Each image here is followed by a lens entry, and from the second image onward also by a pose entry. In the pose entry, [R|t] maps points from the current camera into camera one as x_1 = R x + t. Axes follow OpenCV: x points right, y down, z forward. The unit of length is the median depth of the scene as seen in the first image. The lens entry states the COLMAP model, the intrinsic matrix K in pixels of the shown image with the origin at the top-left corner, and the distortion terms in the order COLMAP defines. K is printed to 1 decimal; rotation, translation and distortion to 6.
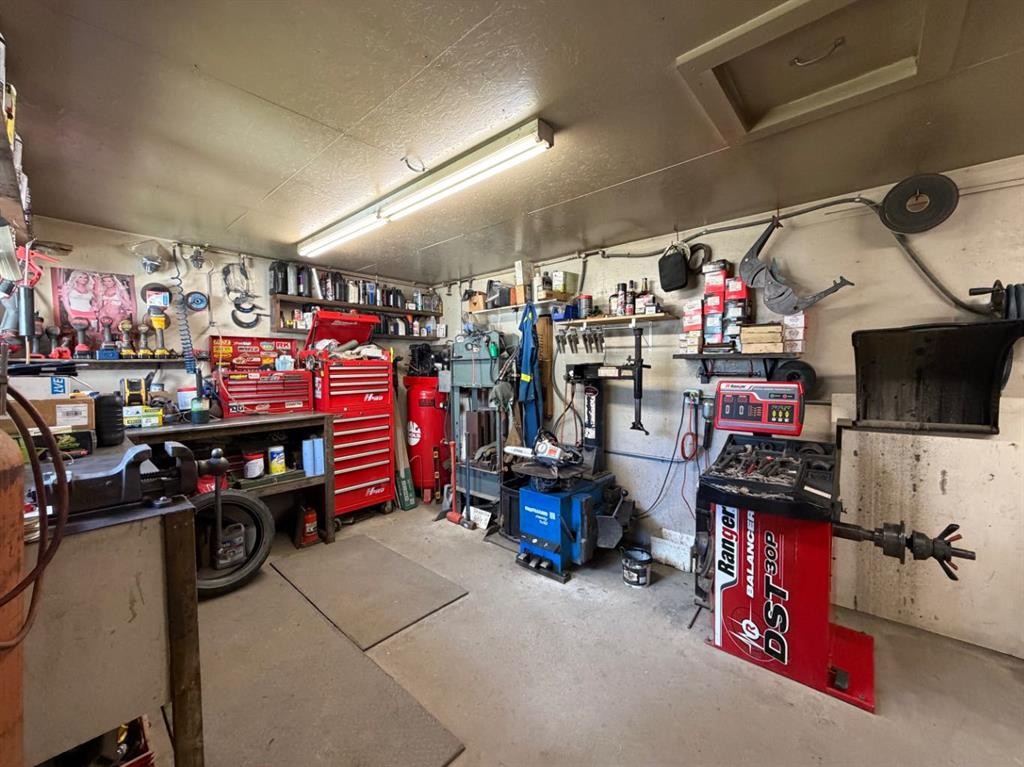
lens RADIAL K [[407.8, 0, 509.8], [0, 407.8, 380.1], [0, 0, 1]] dist [-0.001940, -0.000400]
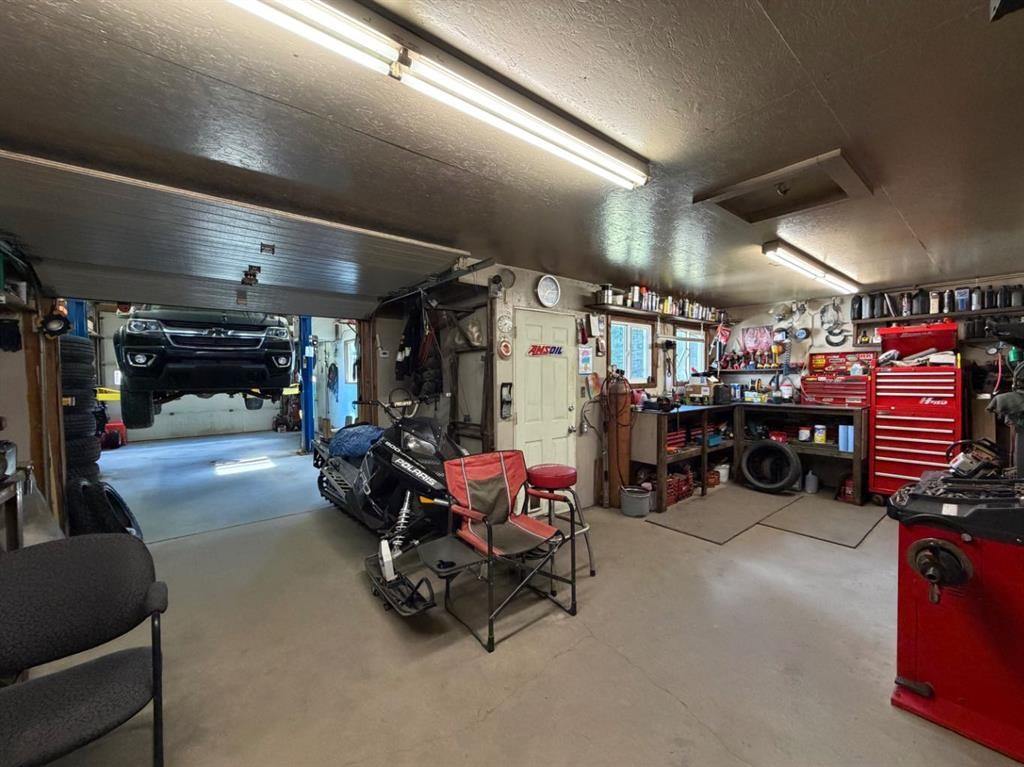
lens RADIAL K [[407.8, 0, 513.4], [0, 407.8, 383.0], [0, 0, 1]] dist [-0.001940, -0.000400]
pose [[-0.157644, 0.027350, -0.987117, 0.961791], [-0.026698, 0.999133, 0.031947, -0.011154], [0.987135, 0.031390, -0.156777, 0.081824]]
